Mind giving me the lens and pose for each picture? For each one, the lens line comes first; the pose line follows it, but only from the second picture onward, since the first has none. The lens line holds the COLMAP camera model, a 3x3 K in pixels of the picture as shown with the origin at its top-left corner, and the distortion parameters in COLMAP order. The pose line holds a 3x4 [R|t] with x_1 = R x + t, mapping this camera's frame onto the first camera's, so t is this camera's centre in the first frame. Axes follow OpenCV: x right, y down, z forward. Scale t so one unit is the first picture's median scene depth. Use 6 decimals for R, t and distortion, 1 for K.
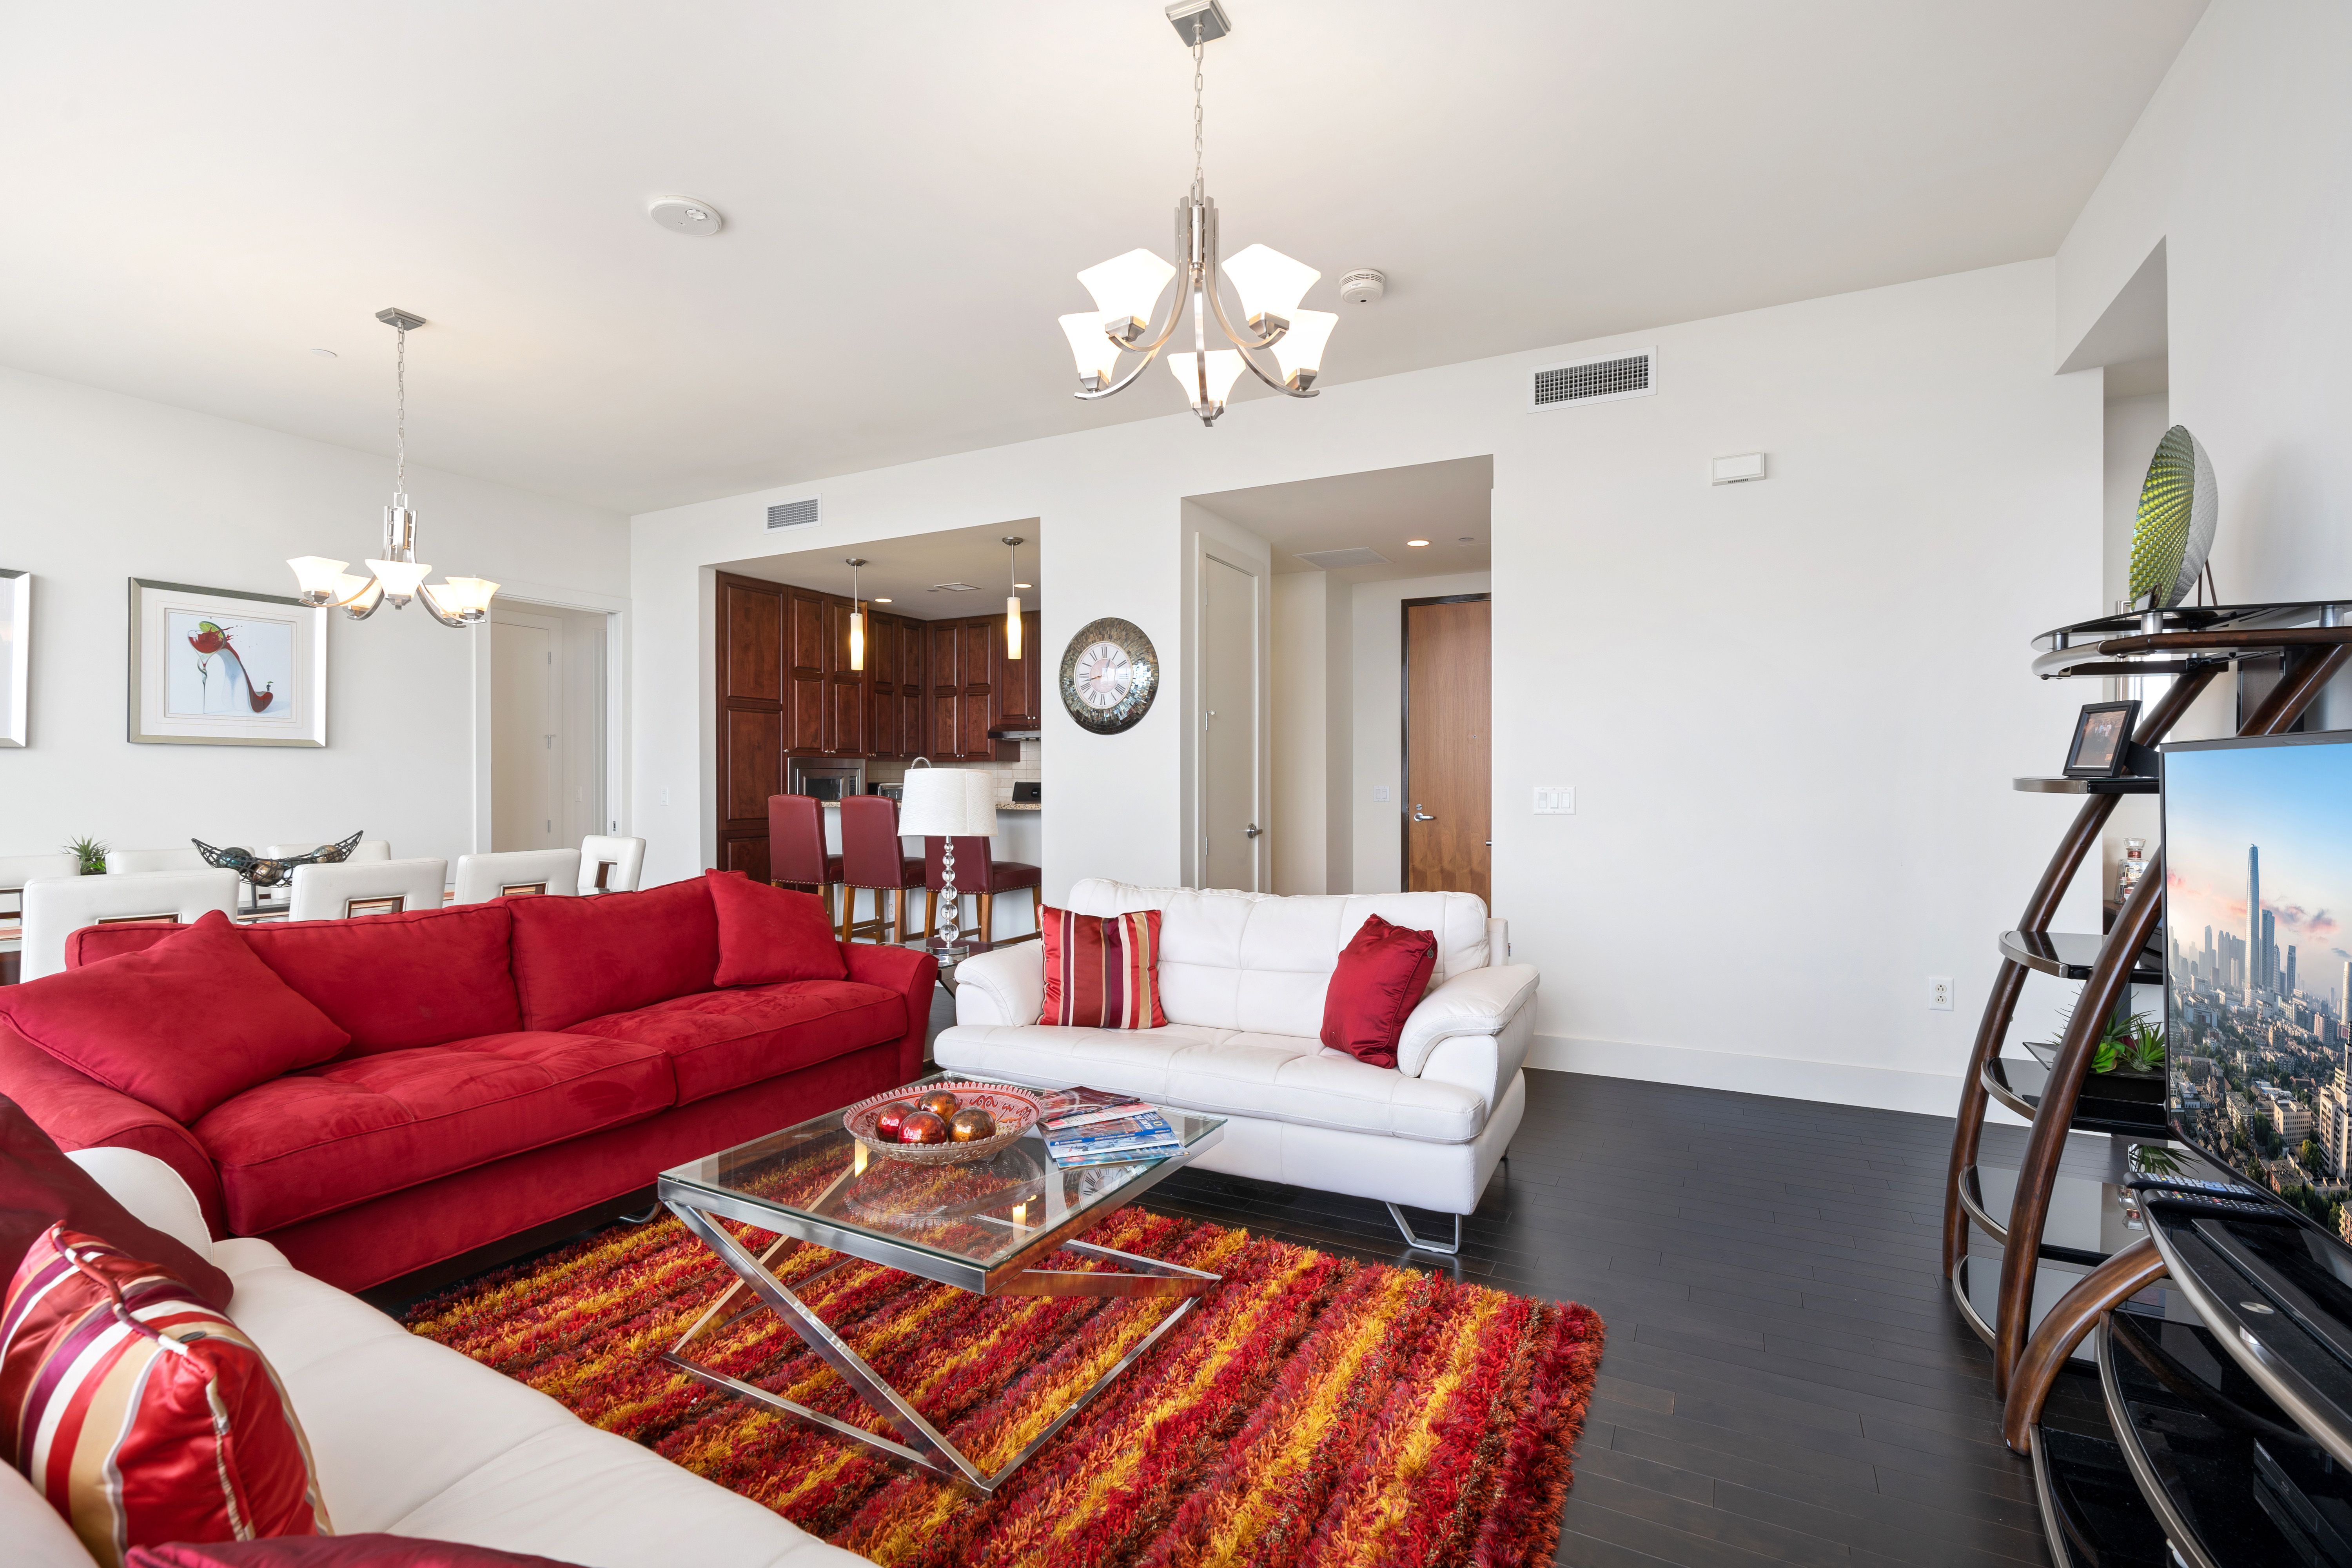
lens RADIAL K [[1040.0, 0, 1184.7], [0, 1040.0, 774.6], [0, 0, 1]] dist [-0.009233, 0.000199]
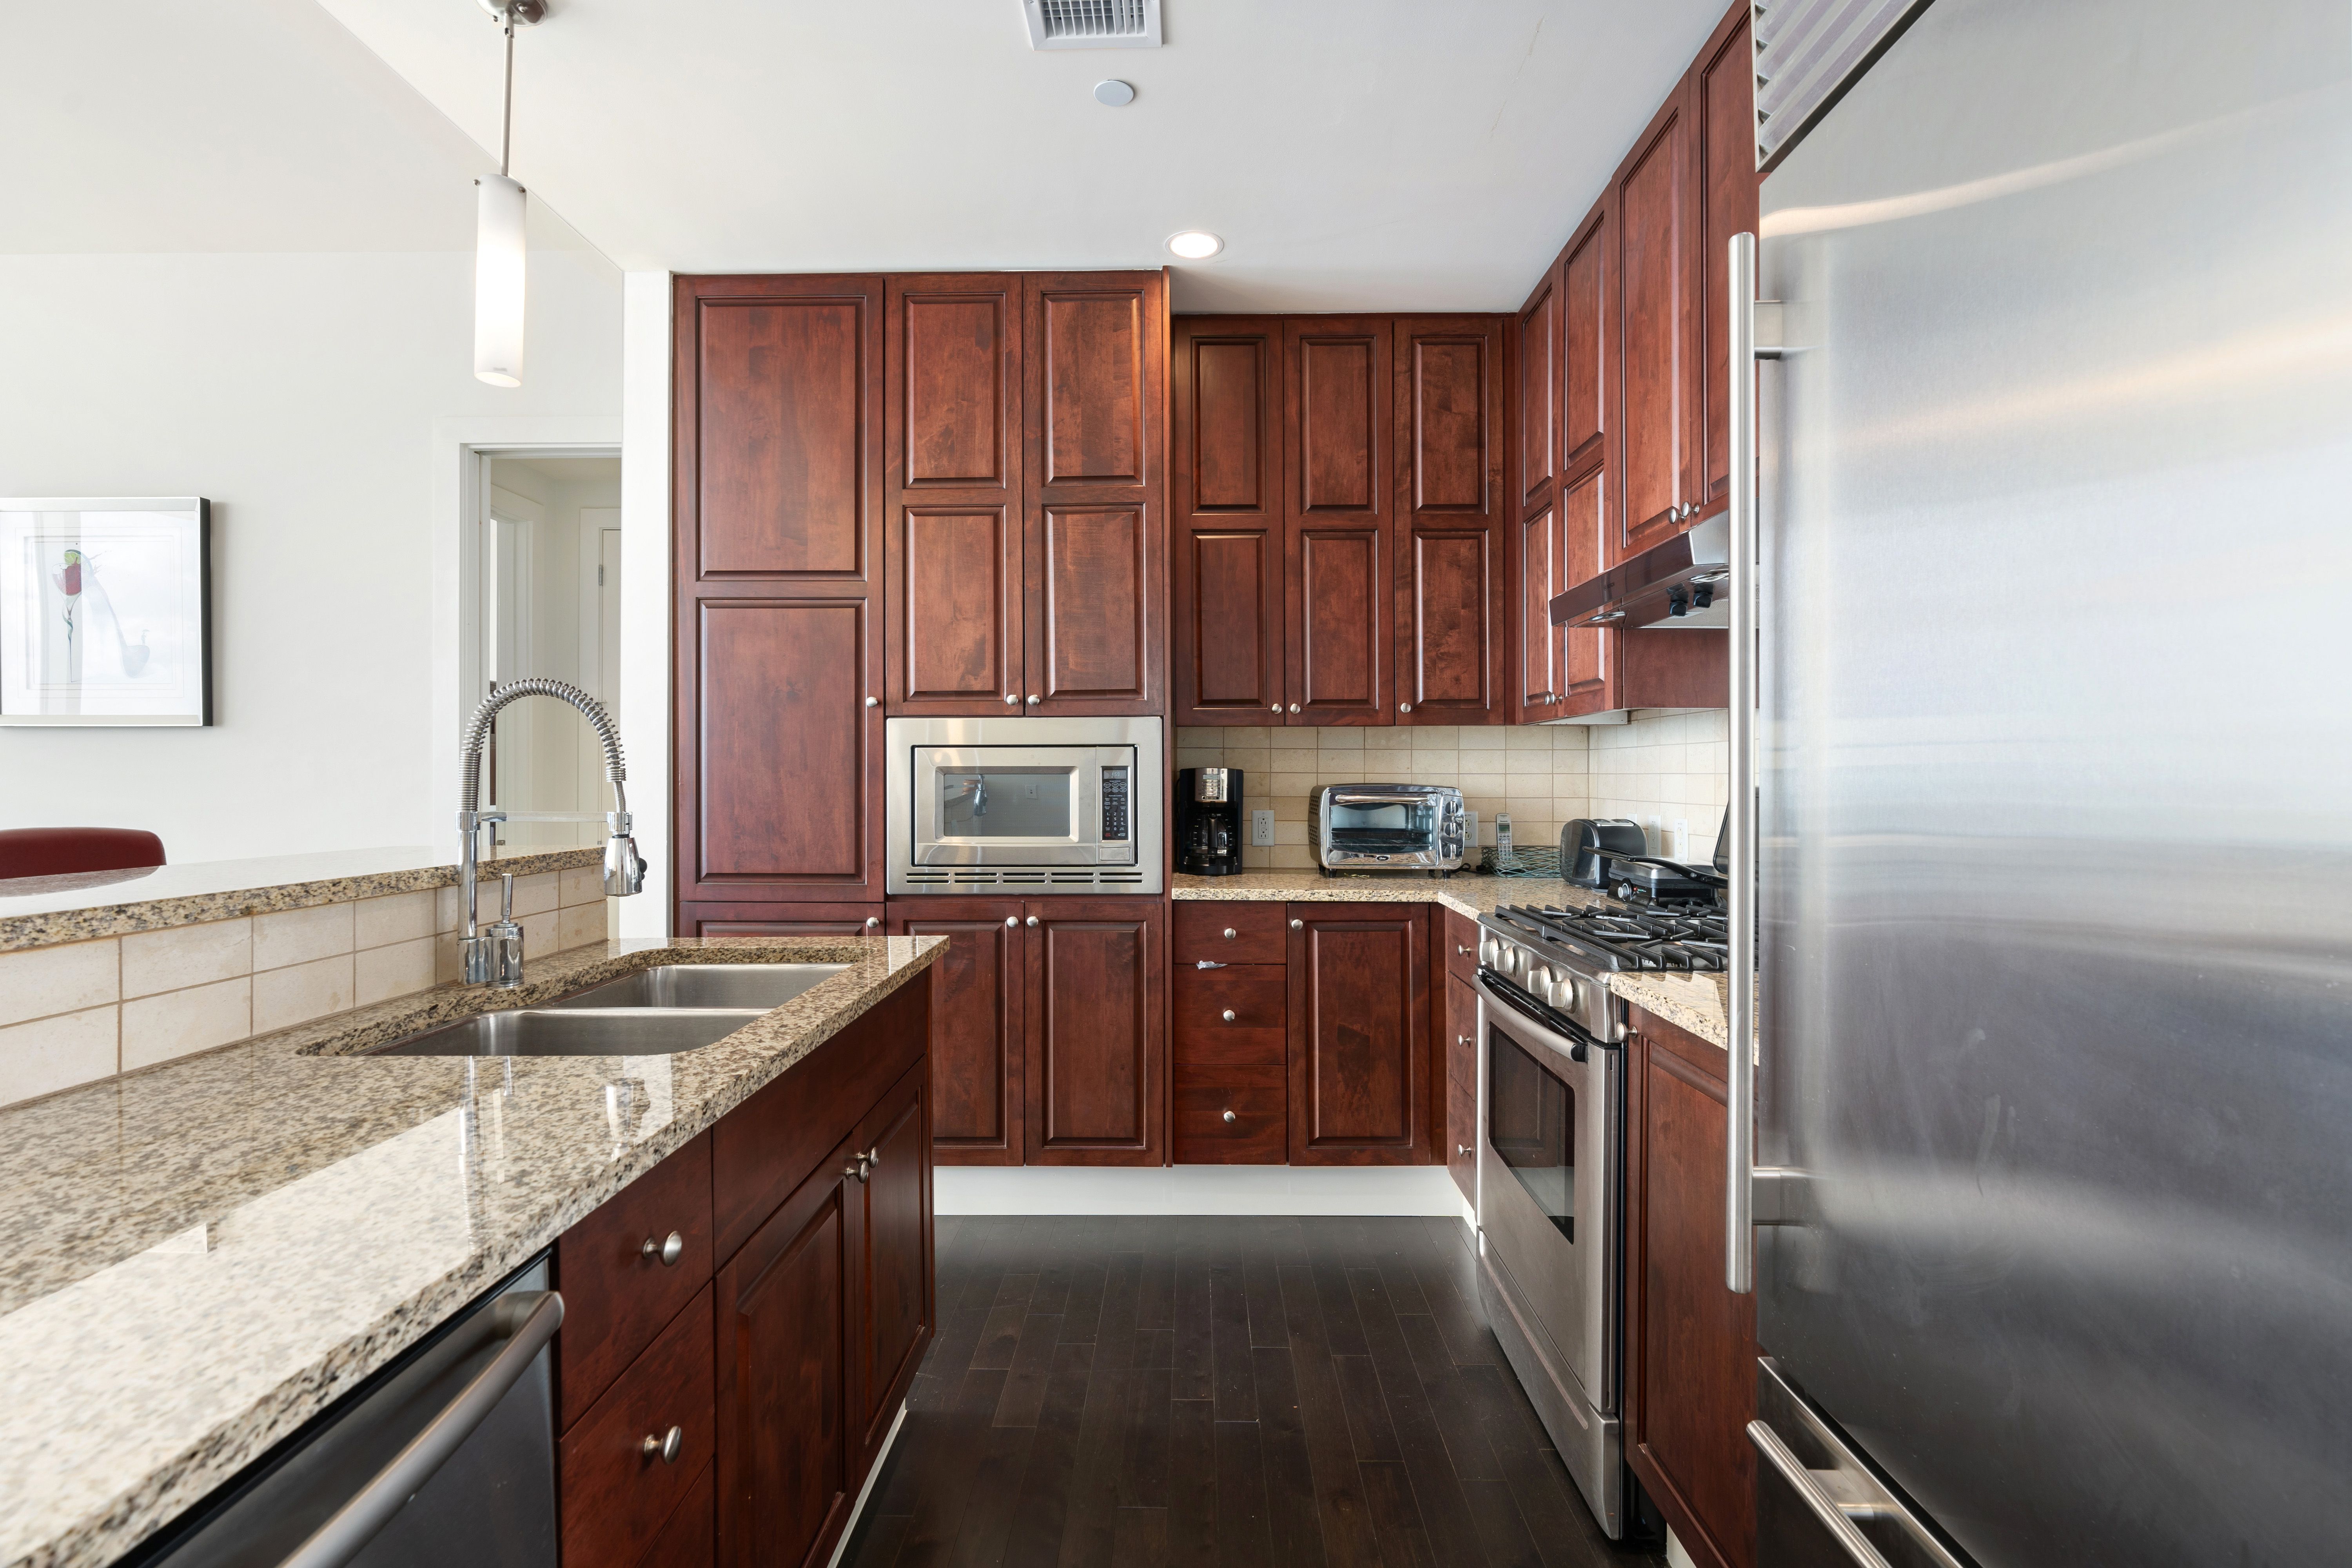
lens RADIAL K [[1040.0, 0, 1184.7], [0, 1040.0, 774.6], [0, 0, 1]] dist [-0.009233, 0.000199]
pose [[0.454143, -0.000421, -0.890929, 0.009687], [0.003769, 0.999992, 0.001449, 0.004588], [0.890921, -0.004016, 0.454141, 1.275966]]
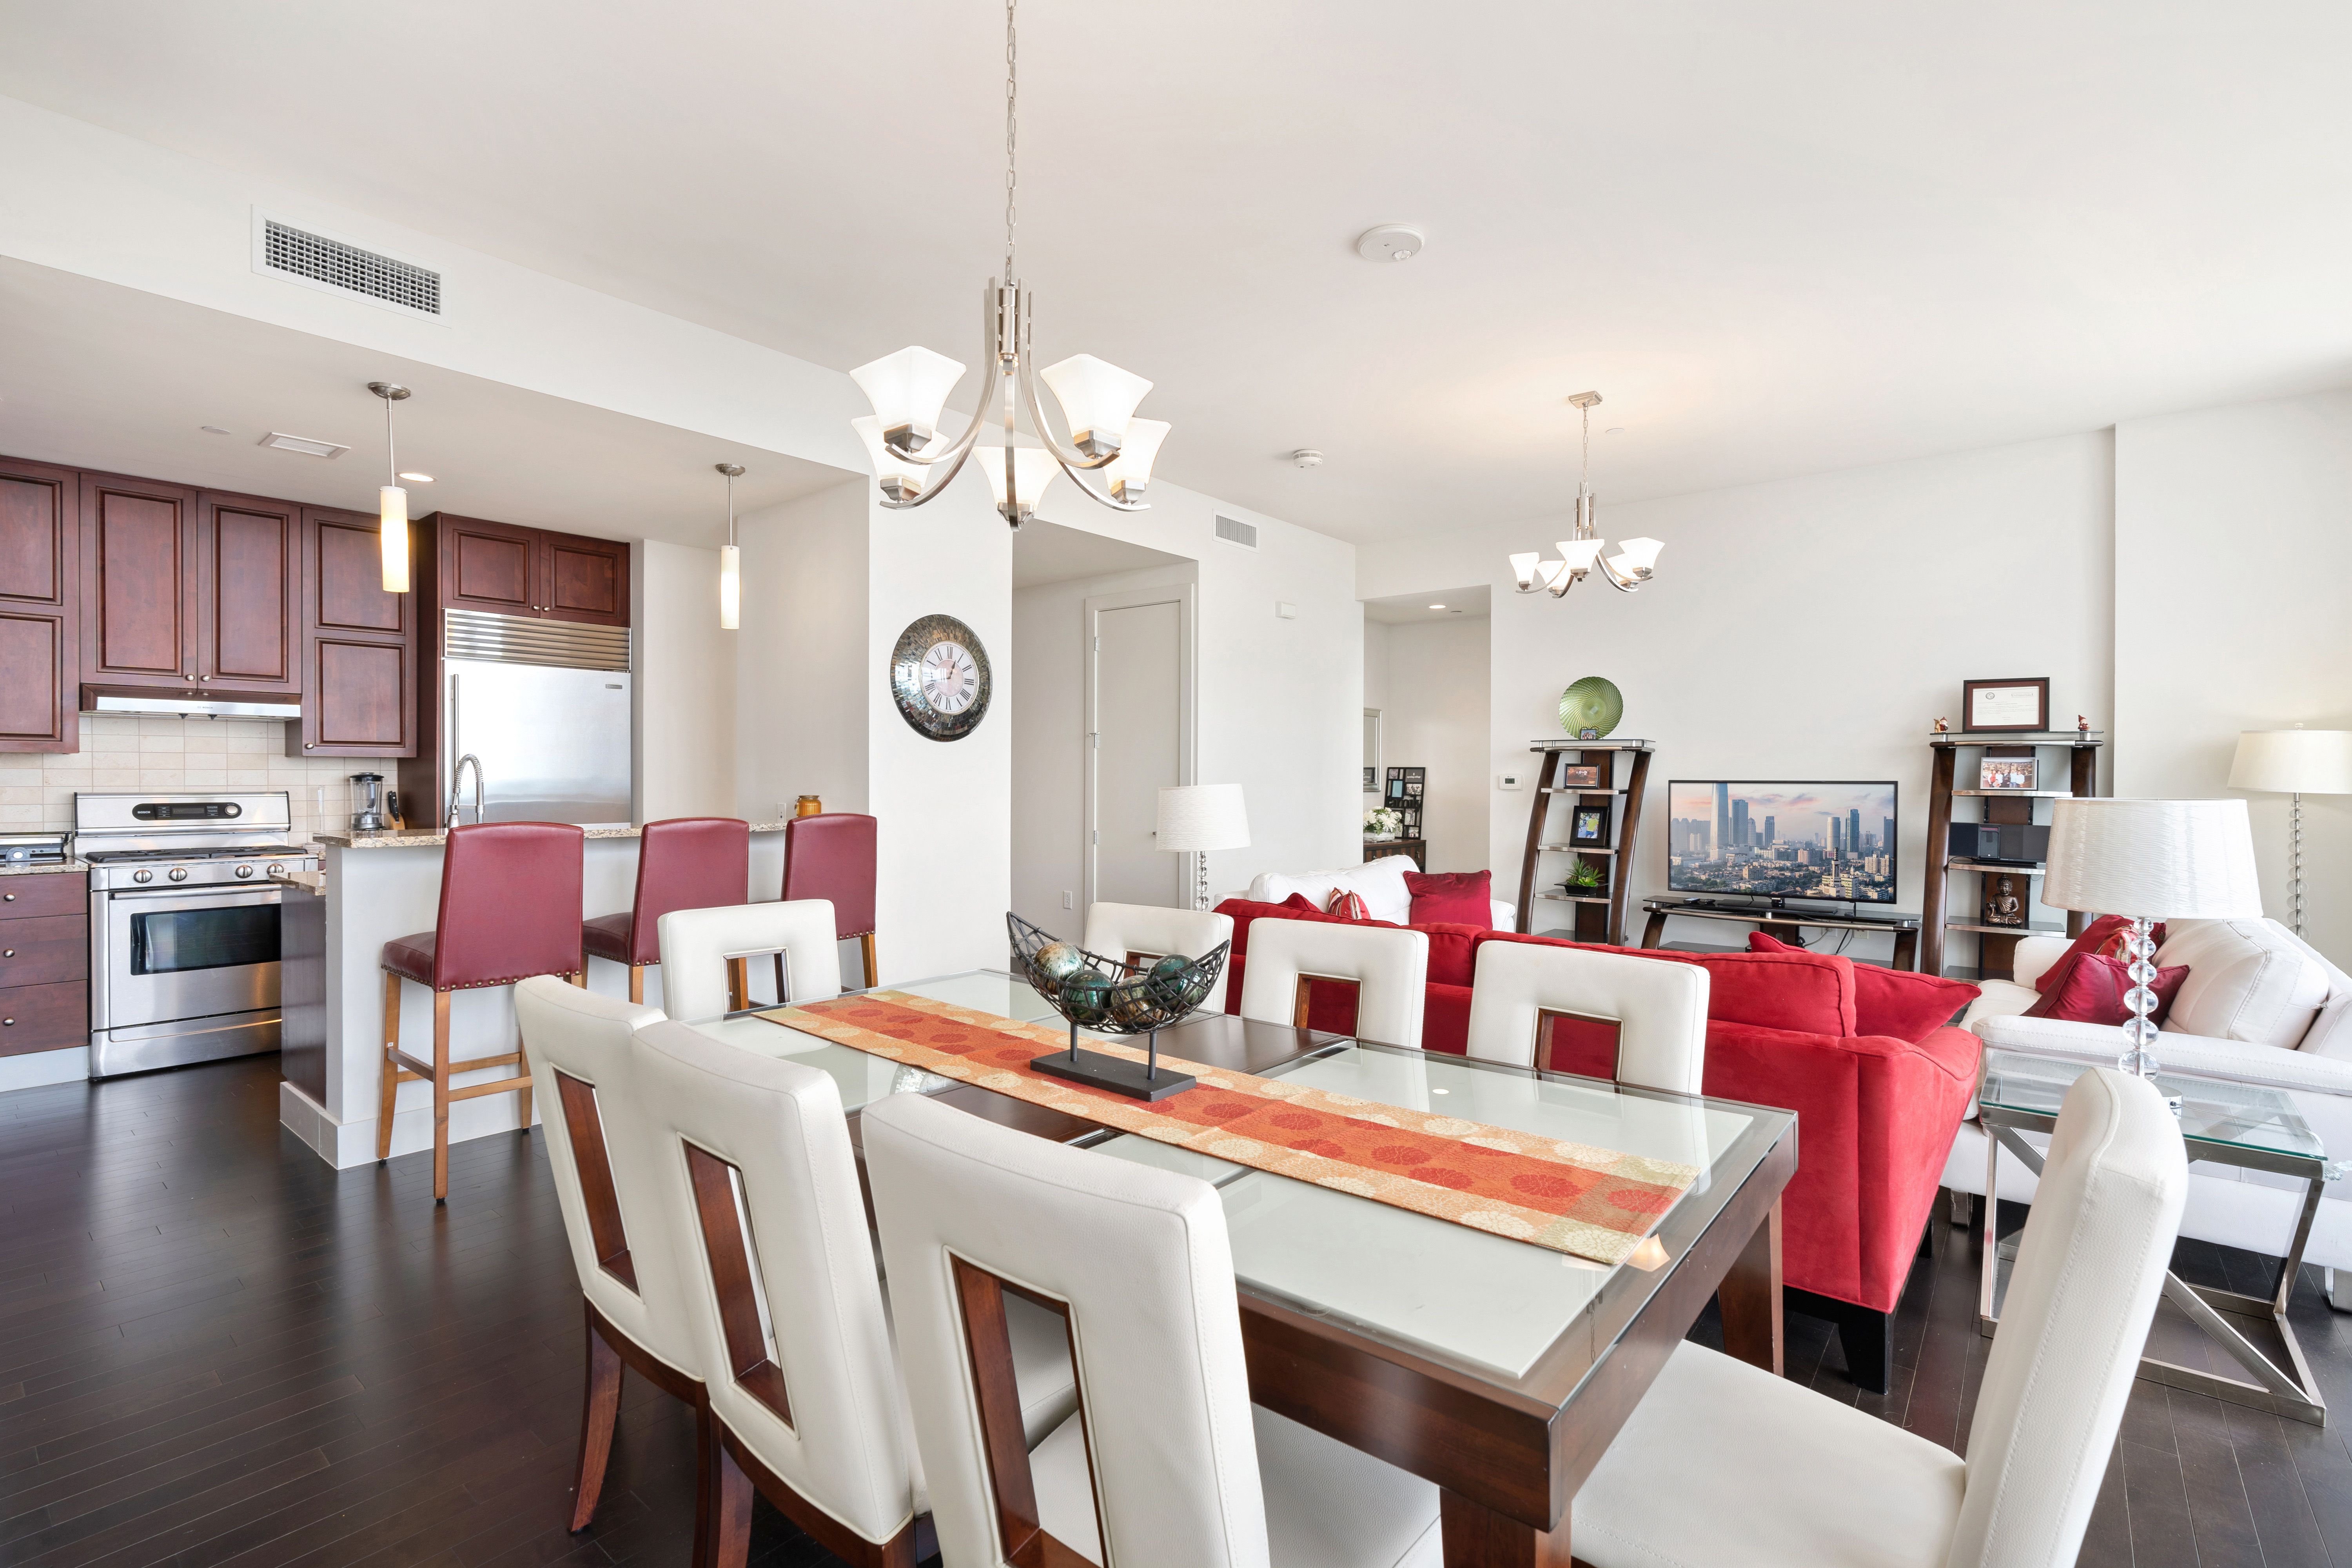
lens RADIAL K [[1069.5, 0, 1176.0], [0, 1069.5, 784.0], [0, 0, 1]] dist [-0.003063, 0.000985]
pose [[0.211404, -0.003486, 0.977392, -0.948295], [-0.006253, 0.999968, 0.004919, -0.006817], [-0.977379, -0.007151, 0.211376, 0.590593]]
